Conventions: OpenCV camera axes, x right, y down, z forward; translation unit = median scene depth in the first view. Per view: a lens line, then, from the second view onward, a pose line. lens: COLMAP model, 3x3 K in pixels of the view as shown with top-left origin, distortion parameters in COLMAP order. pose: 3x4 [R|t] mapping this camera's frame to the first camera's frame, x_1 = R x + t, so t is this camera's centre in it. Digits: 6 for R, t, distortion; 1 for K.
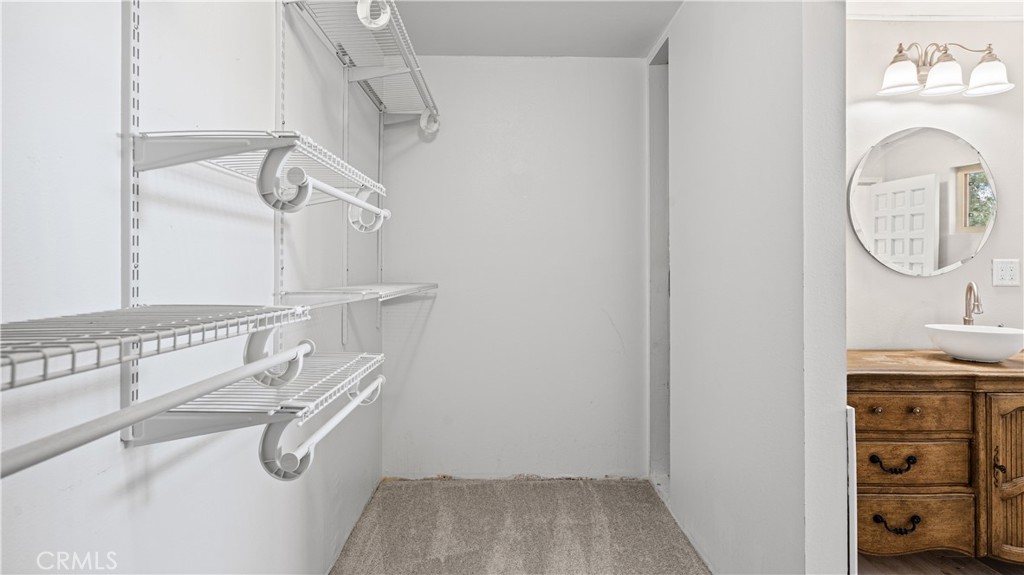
lens RADIAL K [[473.7, 0, 504.3], [0, 473.7, 260.6], [0, 0, 1]] dist [0.002328, 0.000115]
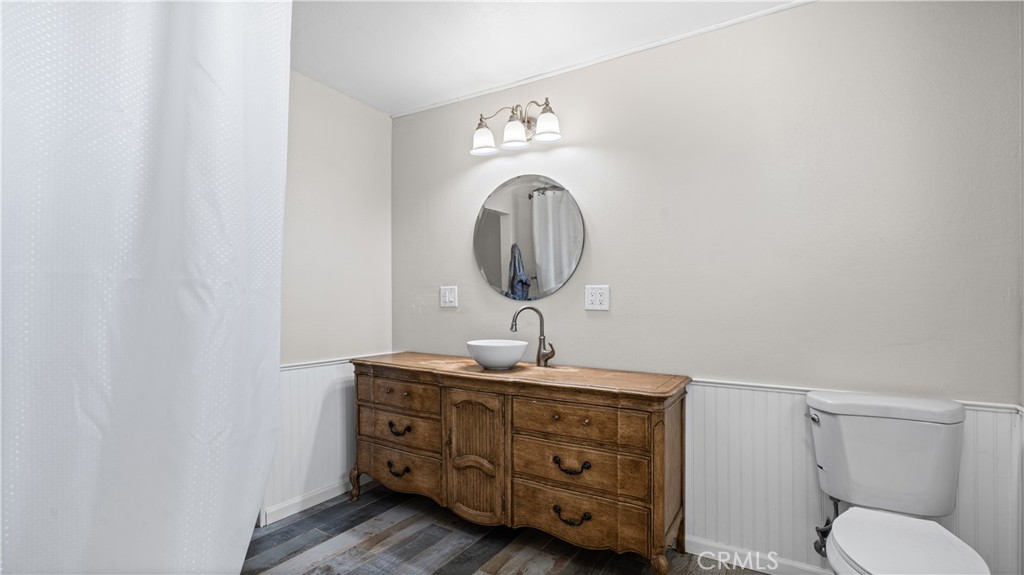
lens RADIAL K [[473.7, 0, 513.0], [0, 473.7, 289.8], [0, 0, 1]] dist [0.002328, 0.000115]
pose [[0.850901, 0.001709, -0.525323, 1.869035], [0.010204, 0.999752, 0.019780, -0.021251], [0.525227, -0.022191, 0.850673, -0.034040]]
